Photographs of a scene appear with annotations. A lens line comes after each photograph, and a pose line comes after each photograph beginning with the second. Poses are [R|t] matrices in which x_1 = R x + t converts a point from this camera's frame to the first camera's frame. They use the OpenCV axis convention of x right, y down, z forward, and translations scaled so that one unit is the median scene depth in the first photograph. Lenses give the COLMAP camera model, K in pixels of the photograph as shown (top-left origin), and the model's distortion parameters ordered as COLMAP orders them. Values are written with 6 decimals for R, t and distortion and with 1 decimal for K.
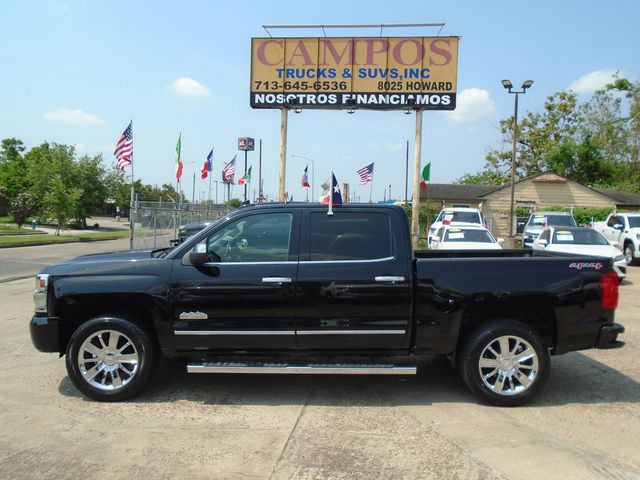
lens RADIAL K [[486.1, 0, 320.0], [0, 486.1, 240.0], [0, 0, 1]] dist [-0.013036, 0.002011]
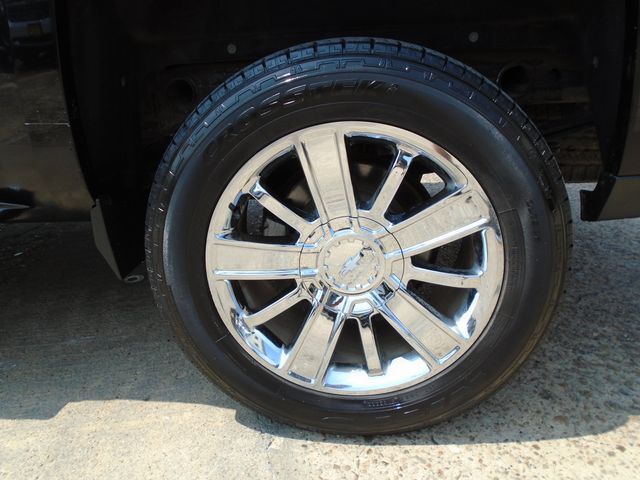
lens RADIAL K [[486.1, 0, 320.0], [0, 486.1, 240.0], [0, 0, 1]] dist [-0.013036, 0.002011]
pose [[0.995730, -0.016303, -0.090865, 0.392780], [0.046116, 0.940513, 0.336614, 0.176467], [0.079972, -0.339367, 0.937248, 0.811421]]
